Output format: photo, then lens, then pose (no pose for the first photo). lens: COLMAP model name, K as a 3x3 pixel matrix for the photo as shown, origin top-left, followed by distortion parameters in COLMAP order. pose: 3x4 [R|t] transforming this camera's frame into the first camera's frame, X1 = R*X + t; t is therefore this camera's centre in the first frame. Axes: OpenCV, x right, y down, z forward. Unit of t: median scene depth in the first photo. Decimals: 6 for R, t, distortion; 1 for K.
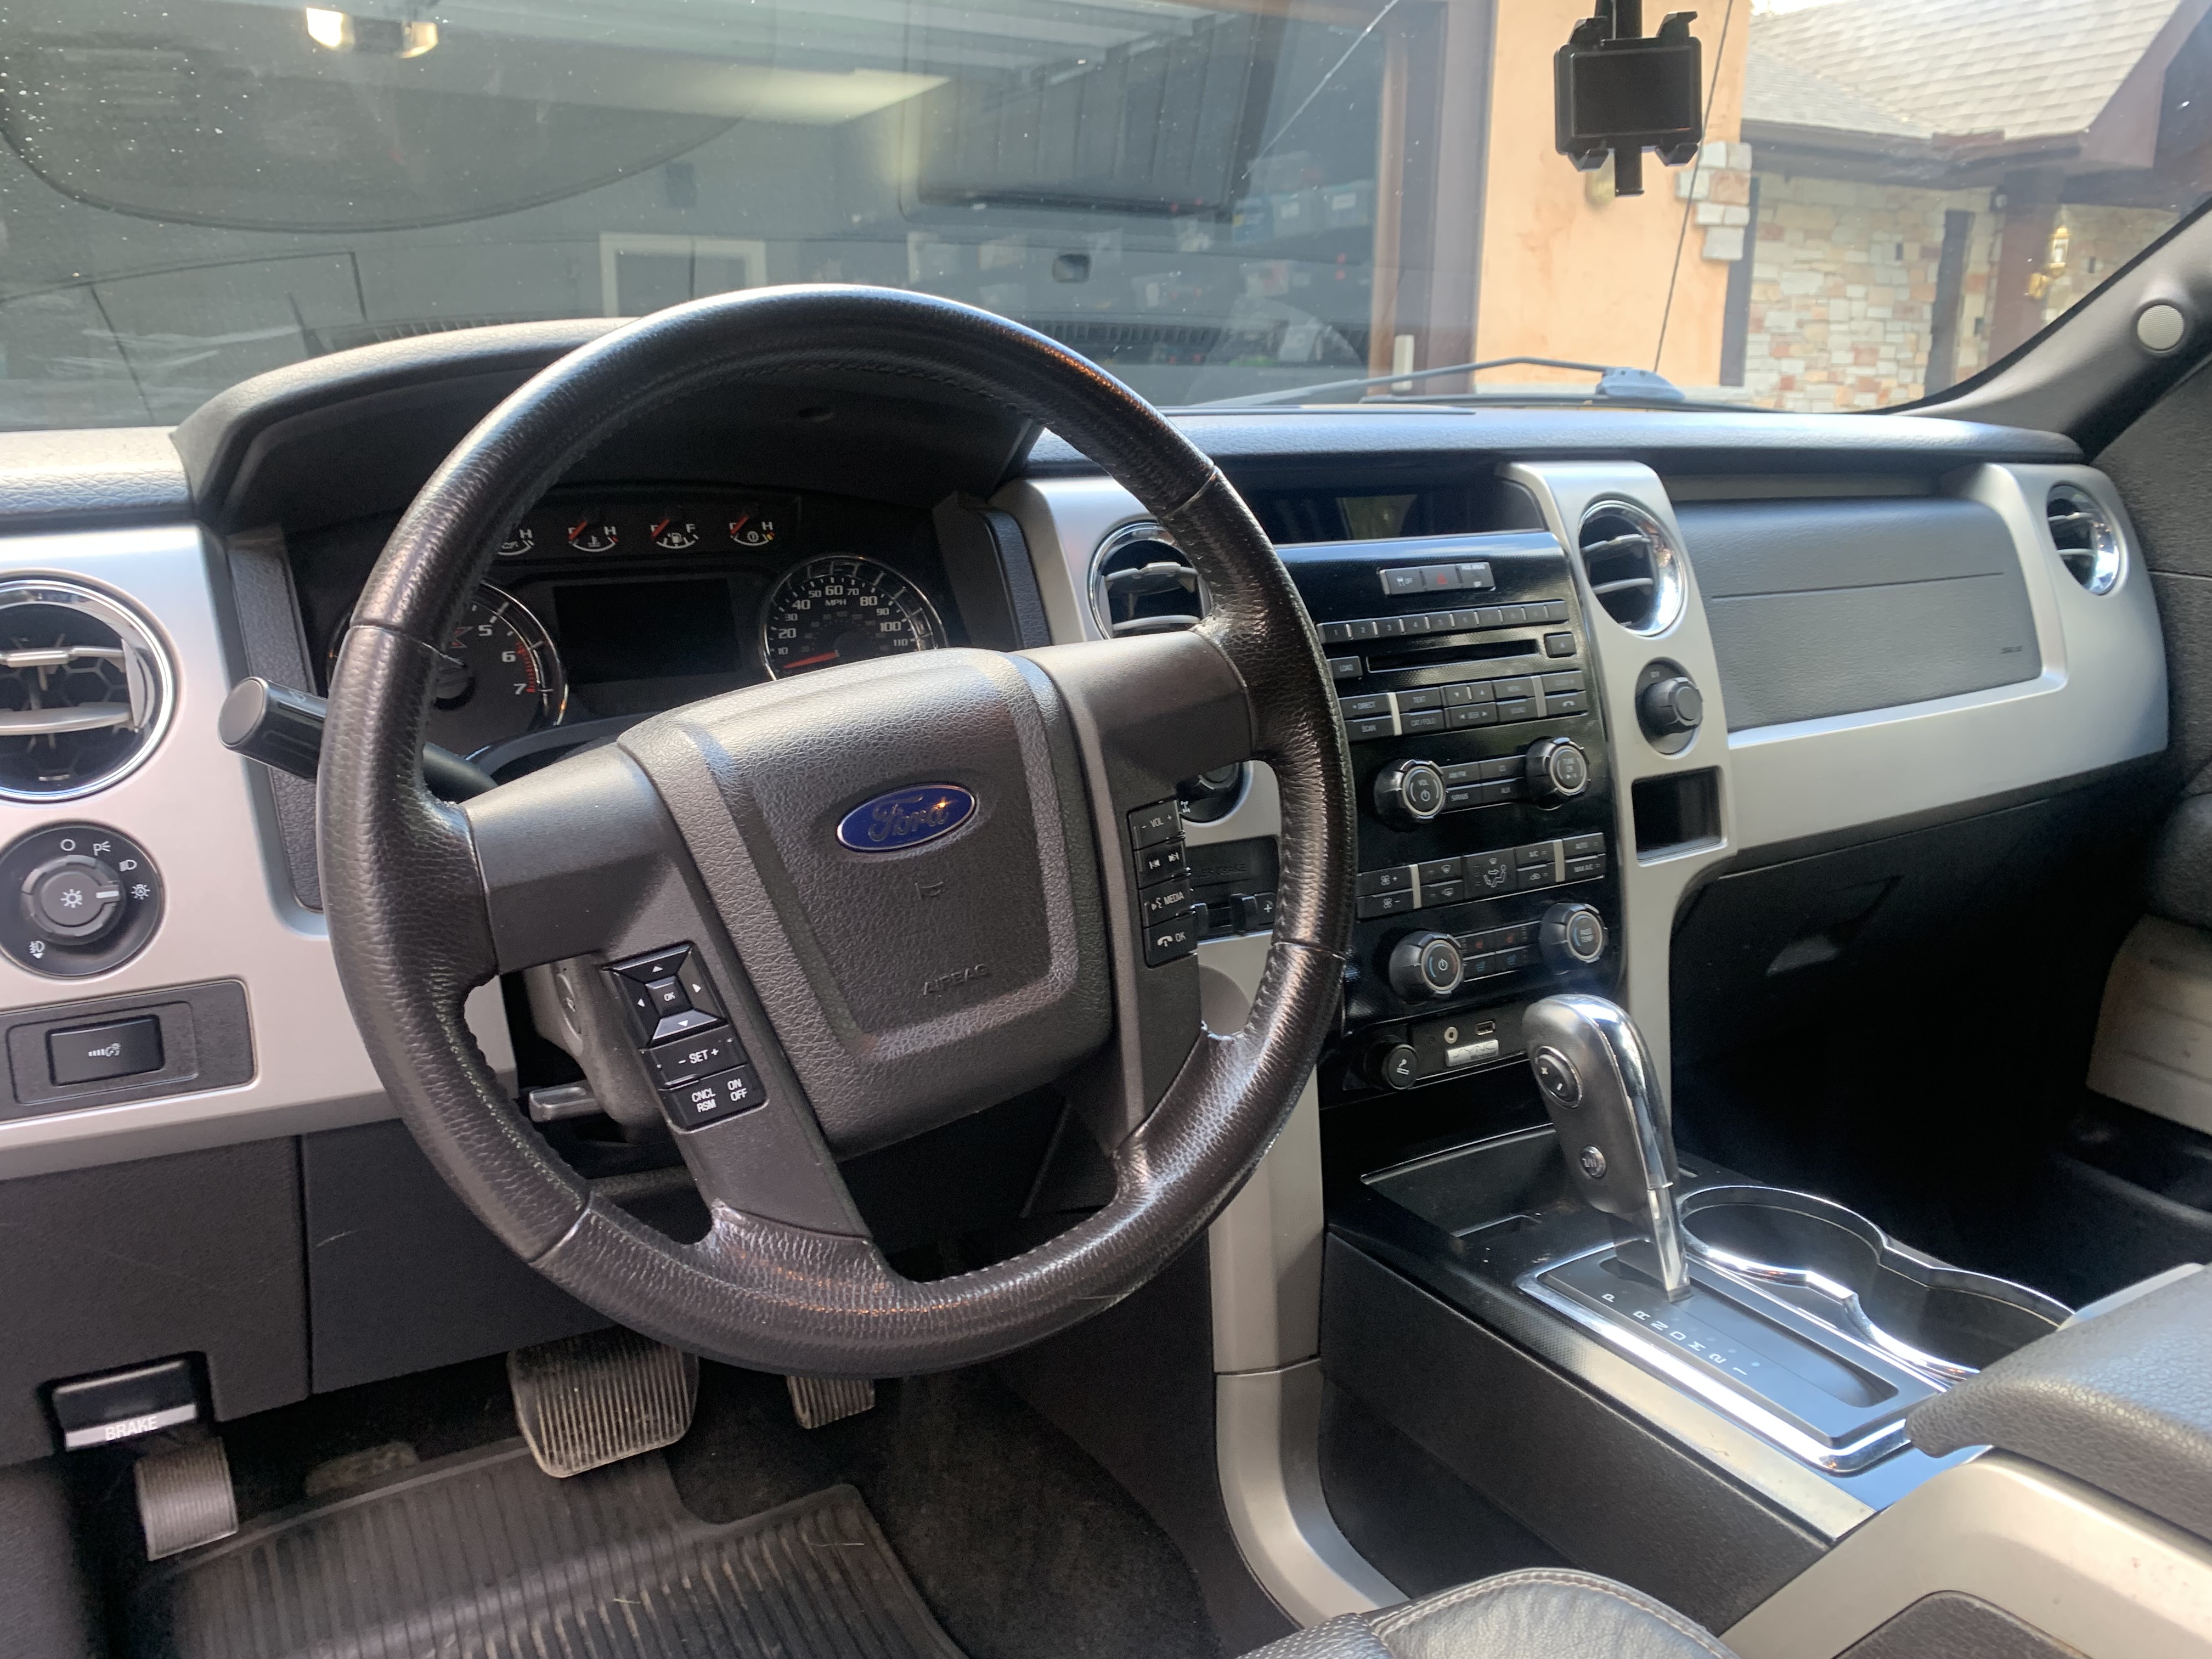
lens RADIAL K [[1702.5, 0, 1110.0], [0, 1702.5, 827.5], [0, 0, 1]] dist [0.001892, -0.009259]
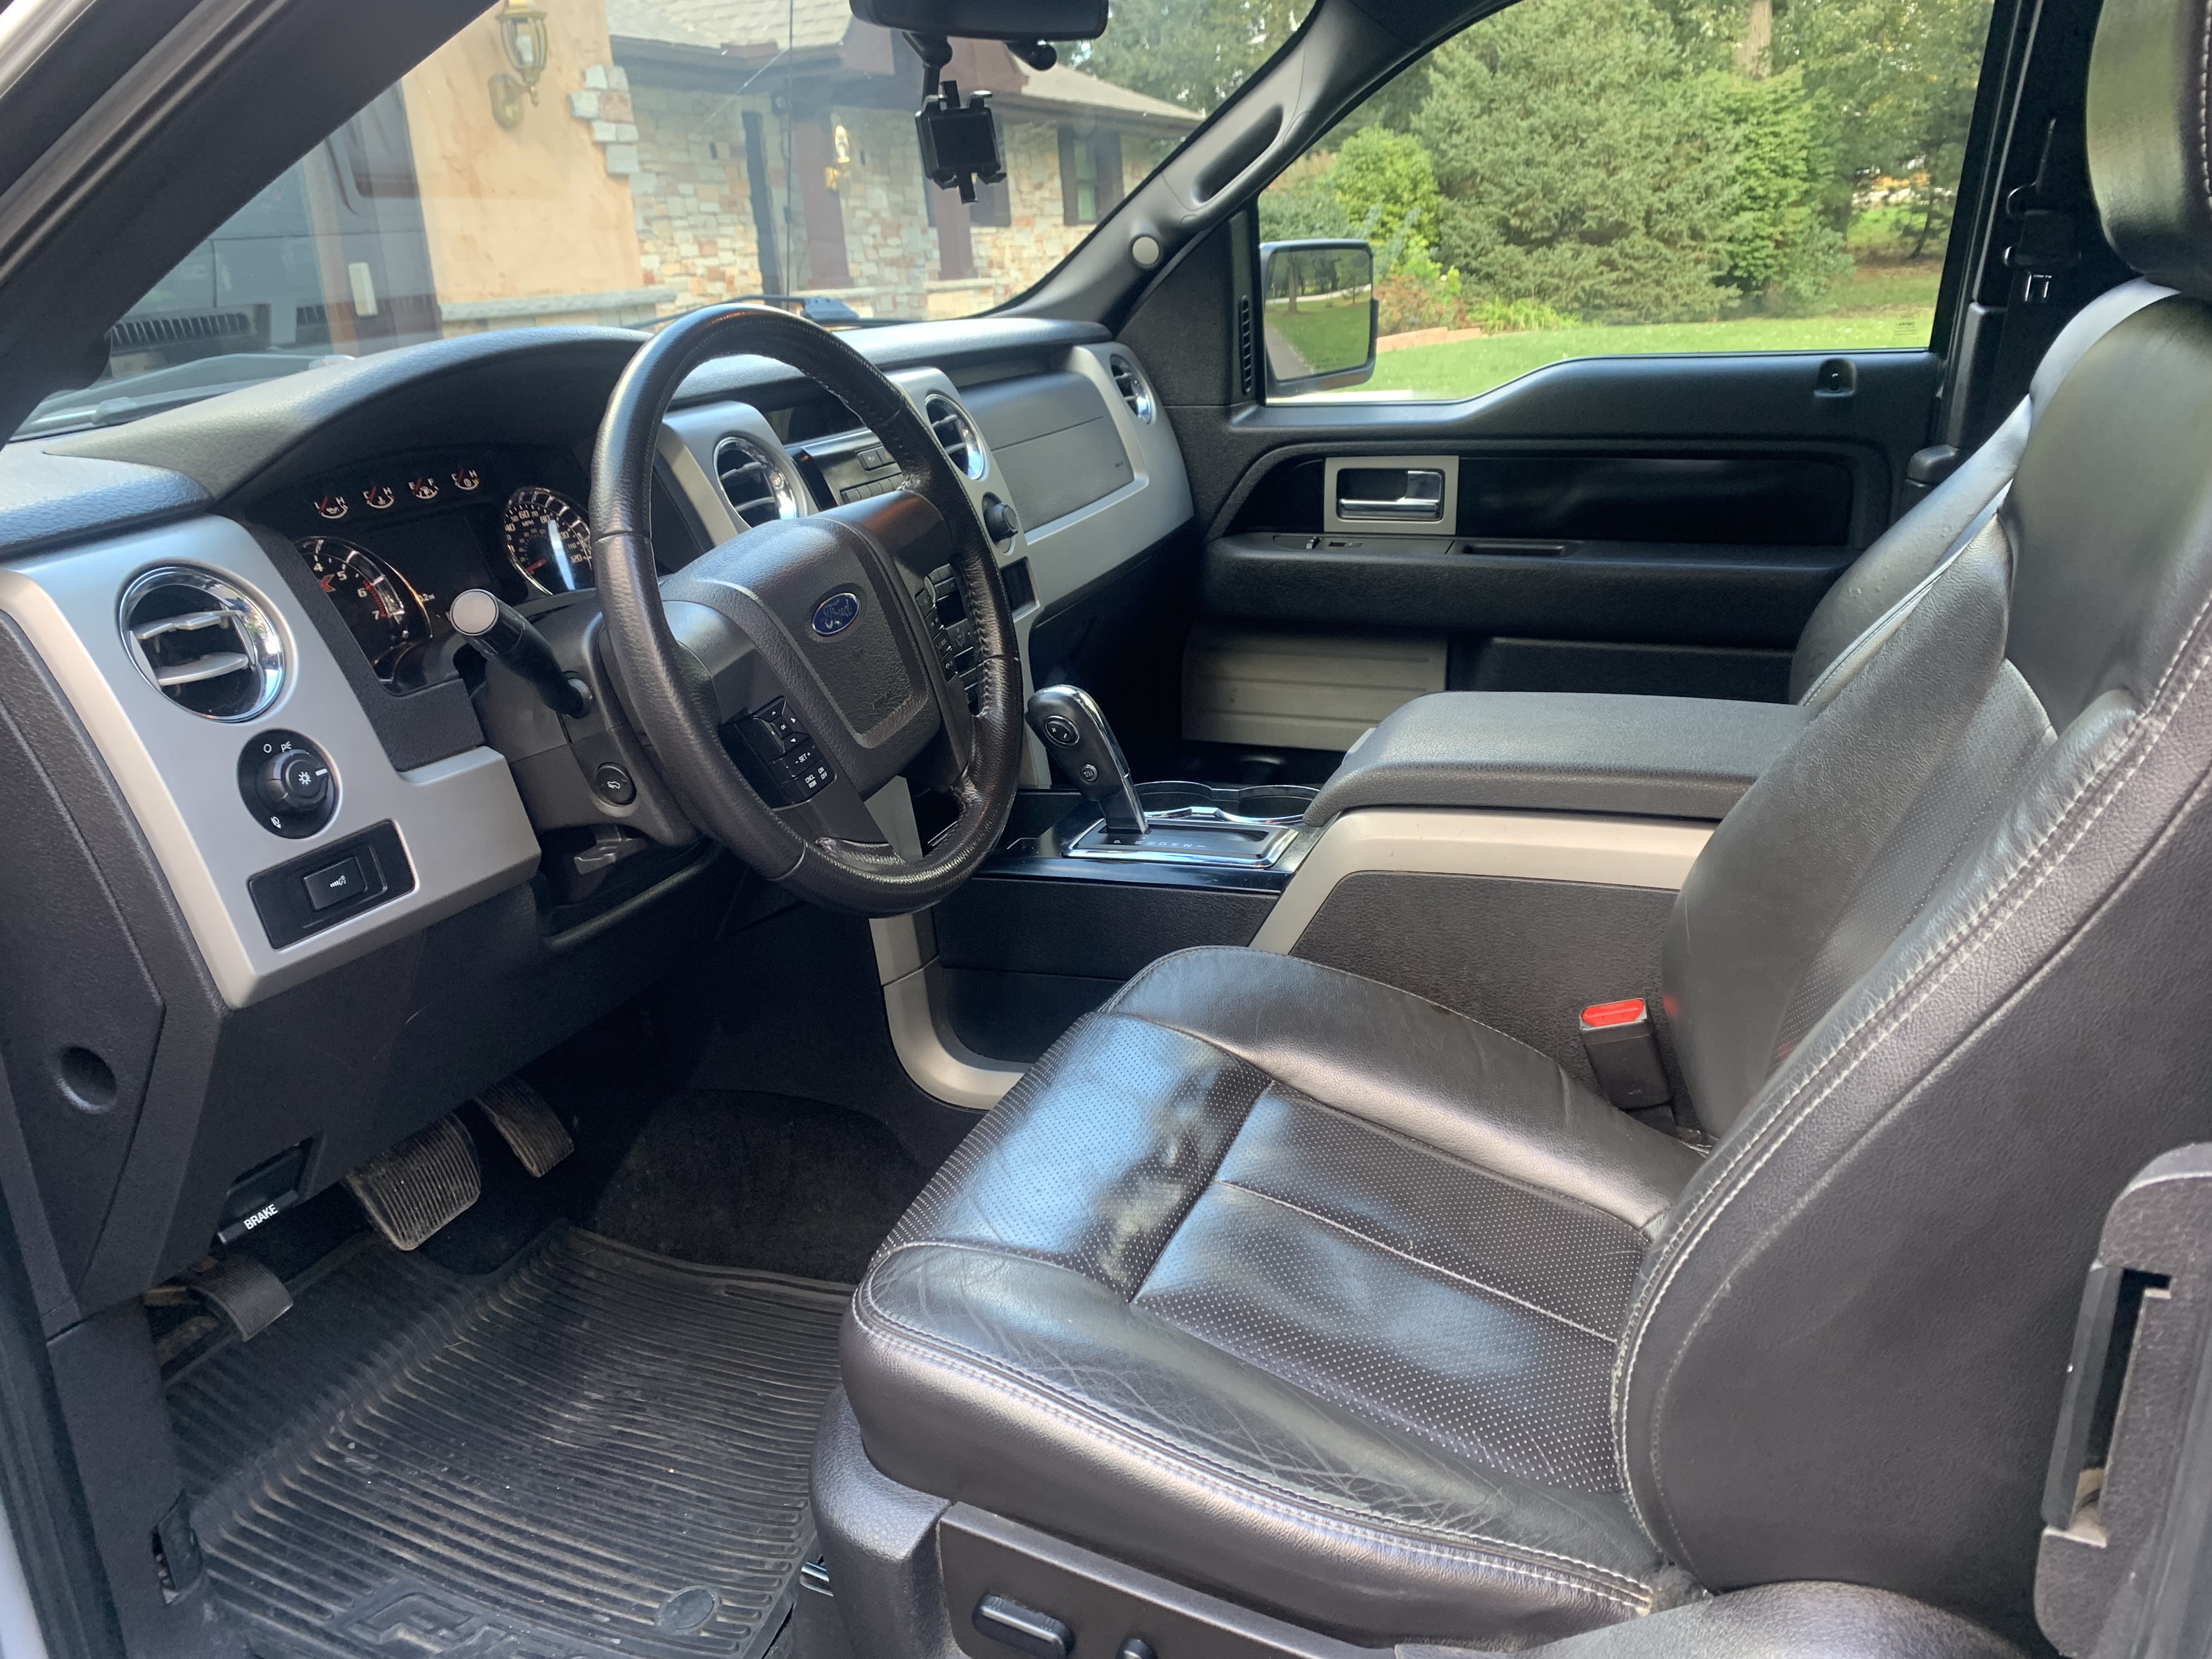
lens RADIAL K [[1702.5, 0, 1099.8], [0, 1702.5, 829.5], [0, 0, 1]] dist [0.001892, -0.009259]
pose [[0.788326, -0.246327, 0.563795, -0.099115], [0.212125, 0.968987, 0.126755, 0.004744], [-0.577533, 0.019671, 0.816130, -0.059907]]
